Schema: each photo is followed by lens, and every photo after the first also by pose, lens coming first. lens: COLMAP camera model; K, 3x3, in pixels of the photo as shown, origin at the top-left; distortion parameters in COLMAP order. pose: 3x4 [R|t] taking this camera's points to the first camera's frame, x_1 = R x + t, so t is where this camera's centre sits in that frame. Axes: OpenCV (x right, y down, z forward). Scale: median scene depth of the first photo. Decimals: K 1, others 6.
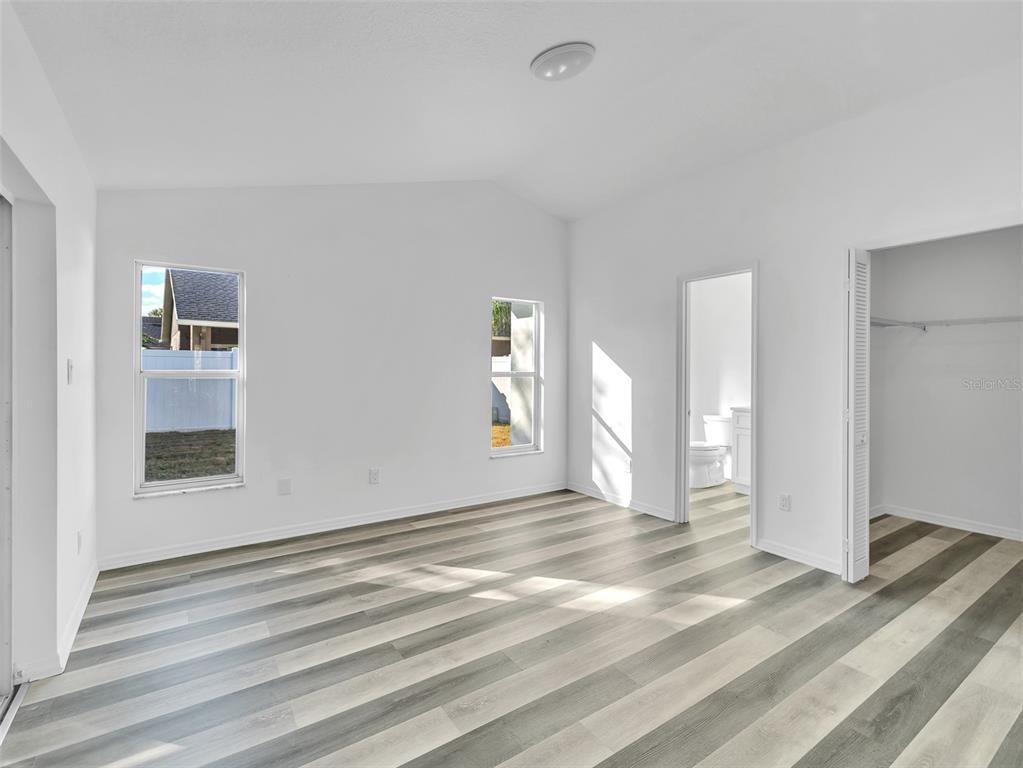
lens RADIAL K [[486.7, 0, 511.5], [0, 486.7, 384.0], [0, 0, 1]] dist [-0.000392, -0.000034]
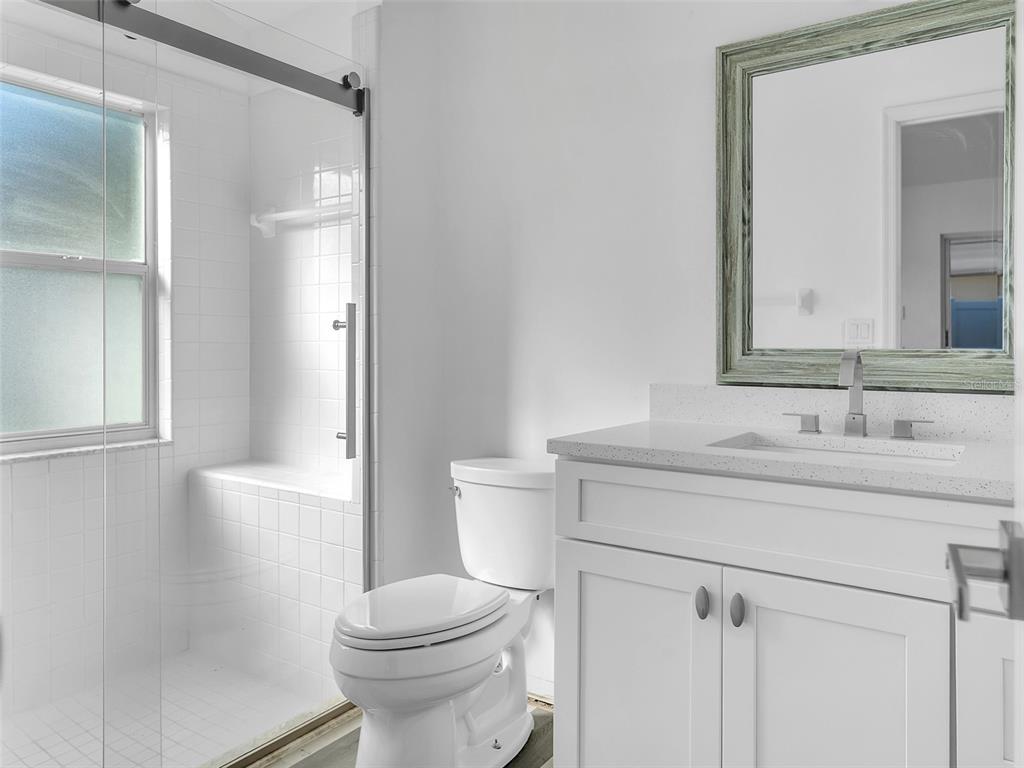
lens RADIAL K [[746.5, 0, 512.0], [0, 746.5, 384.0], [0, 0, 1]] dist [0.000387, 0.000006]
pose [[0.932471, -0.010073, 0.361104, 0.295787], [0.005475, 0.999890, 0.013753, 0.020320], [-0.361203, -0.010847, 0.932424, 0.653352]]
